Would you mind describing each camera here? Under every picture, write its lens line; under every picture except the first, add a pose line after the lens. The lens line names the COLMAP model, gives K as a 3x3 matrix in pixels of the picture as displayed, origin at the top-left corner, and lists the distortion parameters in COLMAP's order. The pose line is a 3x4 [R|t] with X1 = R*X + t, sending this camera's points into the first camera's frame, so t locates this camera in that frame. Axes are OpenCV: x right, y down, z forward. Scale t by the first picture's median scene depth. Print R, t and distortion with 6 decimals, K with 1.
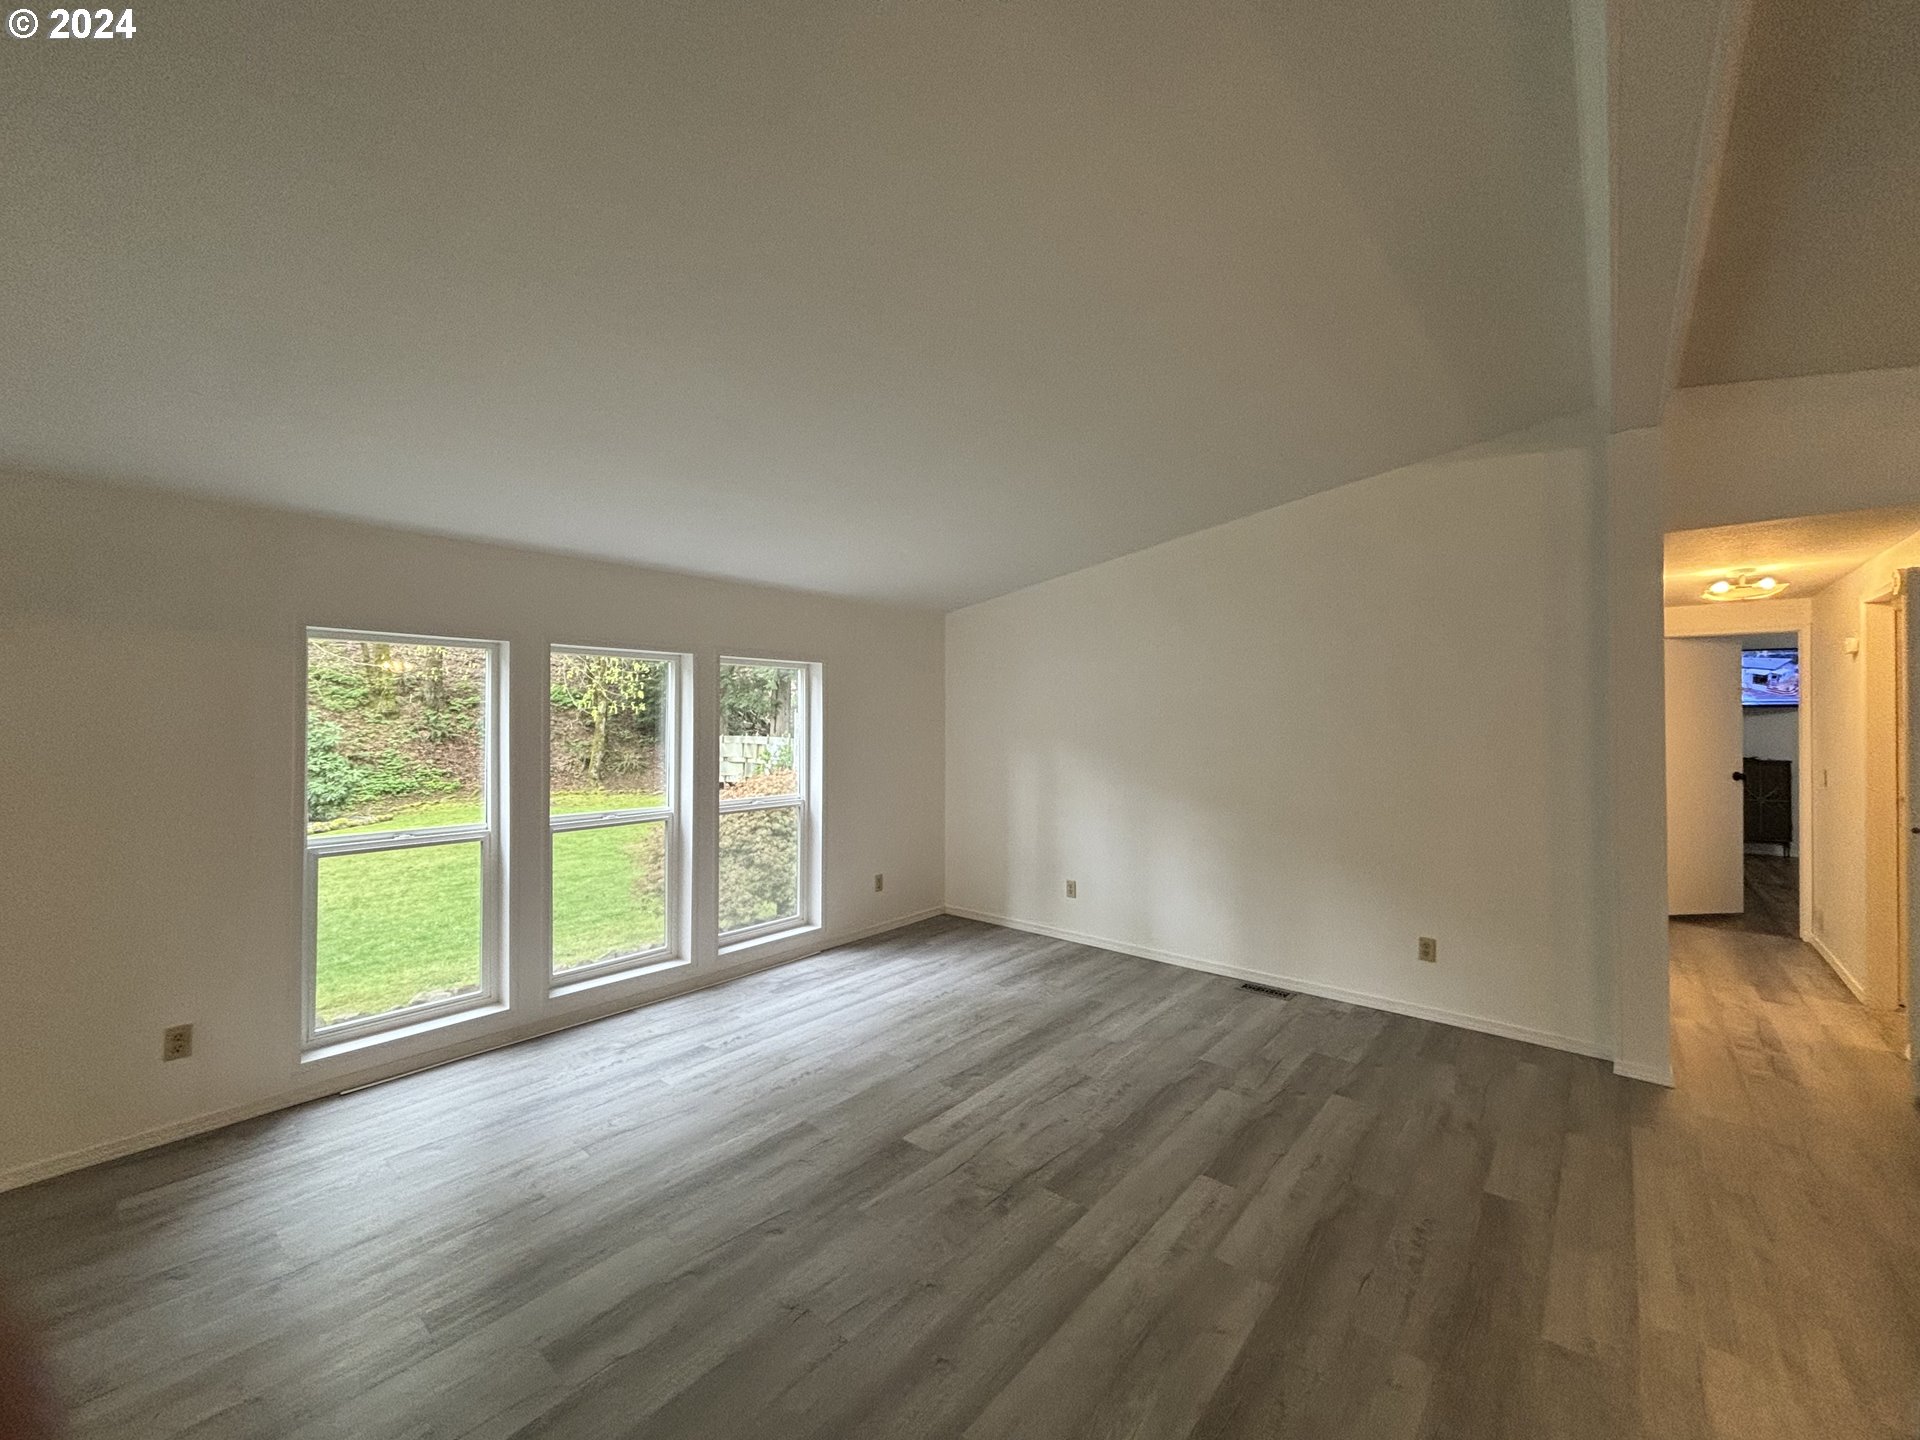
lens RADIAL K [[766.5, 0, 929.3], [0, 766.5, 694.3], [0, 0, 1]] dist [-0.001473, -0.000456]
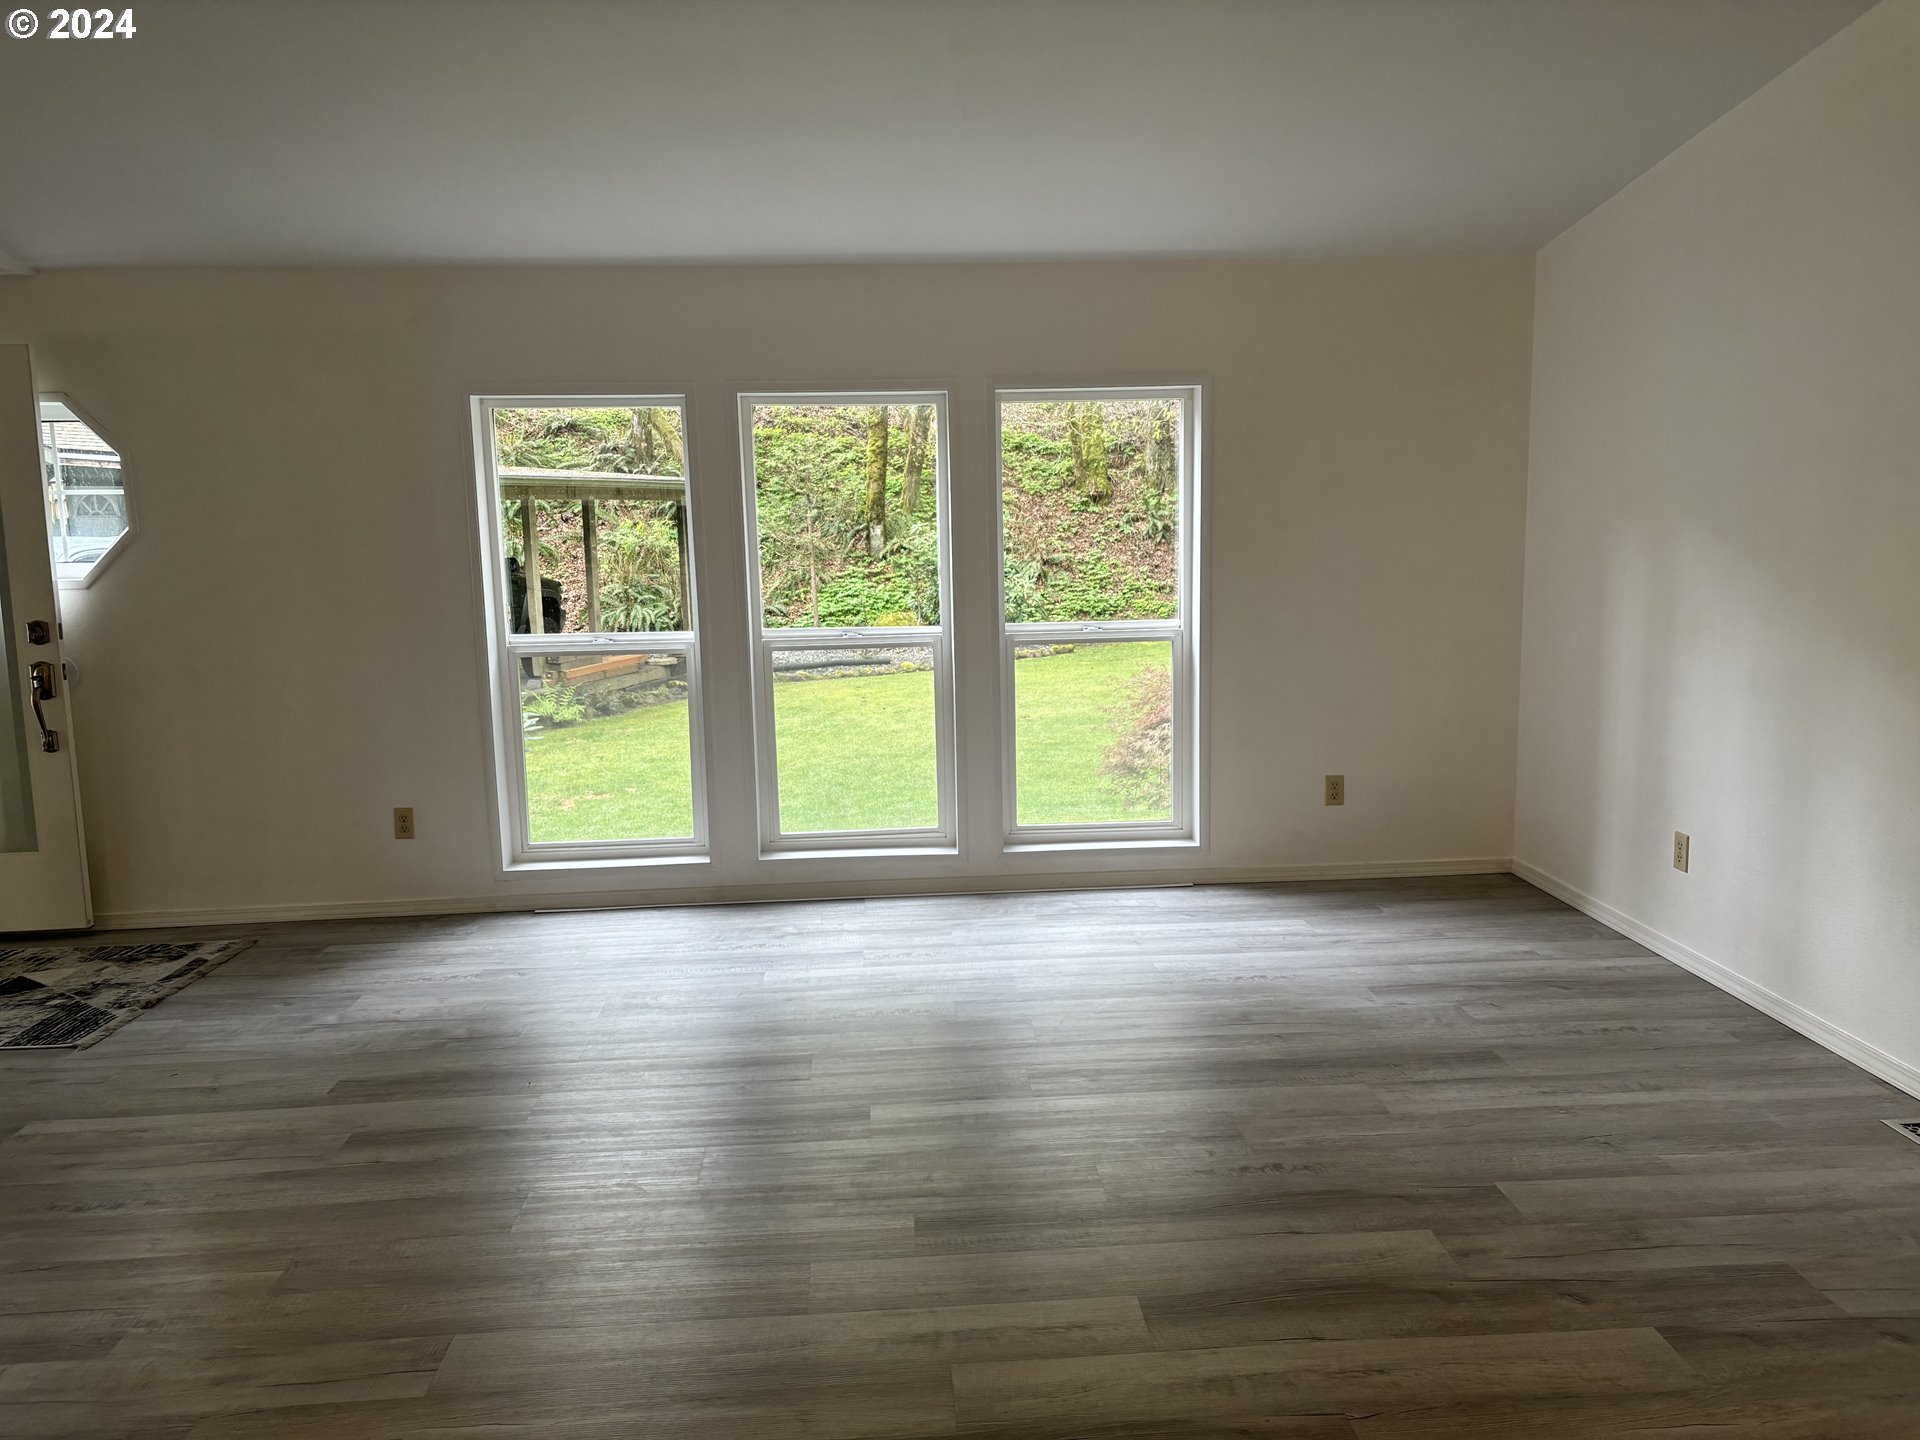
lens RADIAL K [[1403.5, 0, 947.3], [0, 1403.5, 713.6], [0, 0, 1]] dist [0.049724, -0.019484]
pose [[0.712466, 0.088150, -0.696148, 0.560477], [0.040514, 0.985256, 0.166222, 0.018803], [0.700536, -0.146631, 0.698390, 0.144943]]
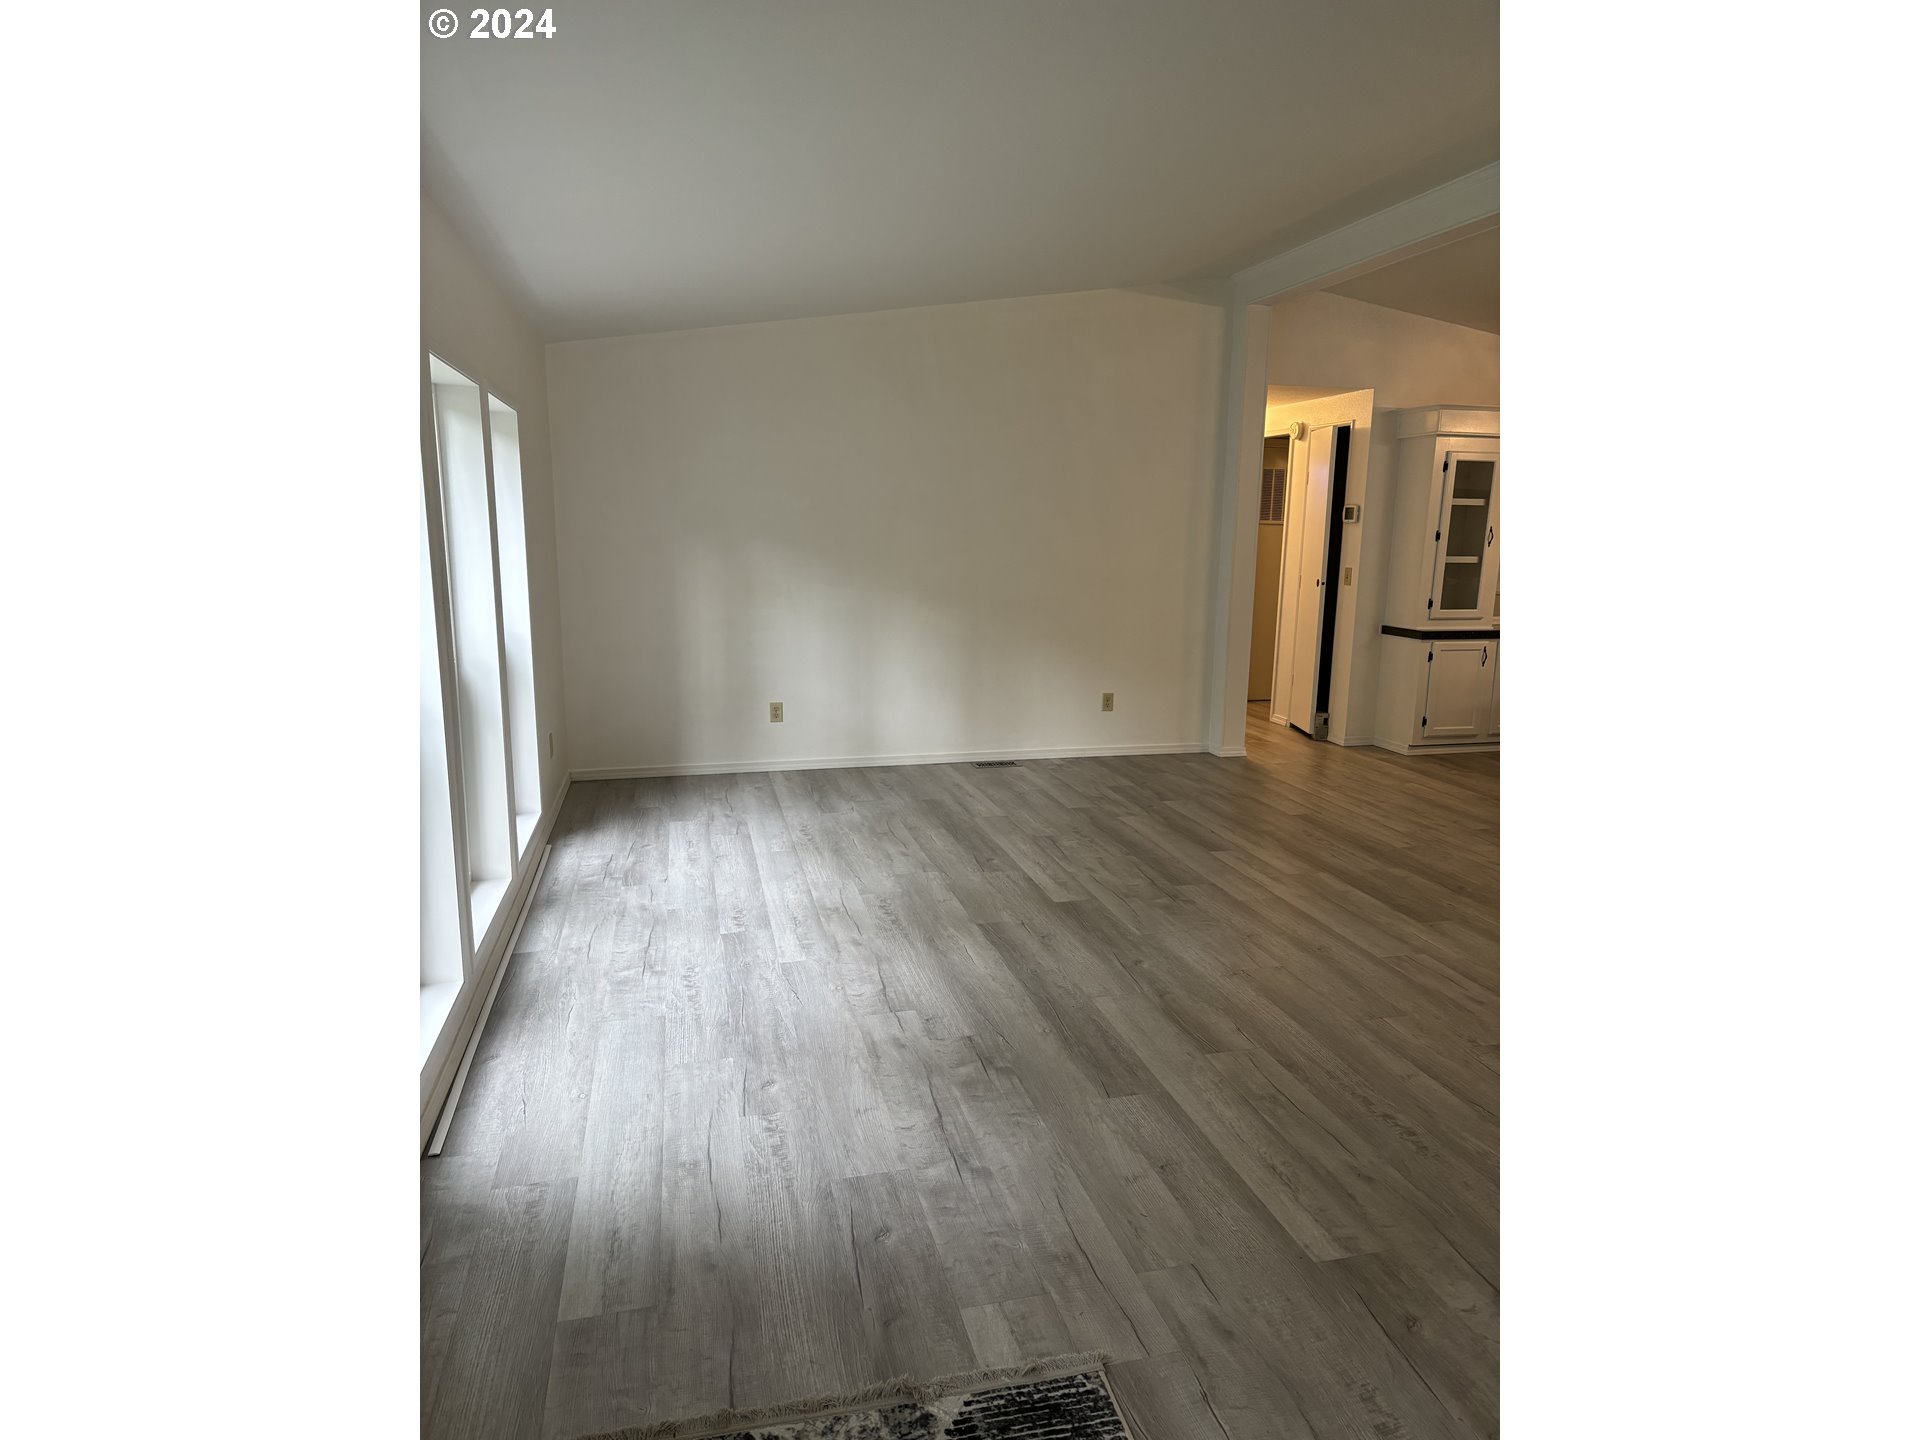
lens RADIAL K [[1092.2, 0, 924.3], [0, 1092.2, 724.3], [0, 0, 1]] dist [0.042901, -0.016059]
pose [[0.574196, -0.141001, 0.806485, -0.880829], [-0.033353, 0.980212, 0.195121, 0.026054], [-0.818038, -0.138936, 0.558131, 0.213824]]
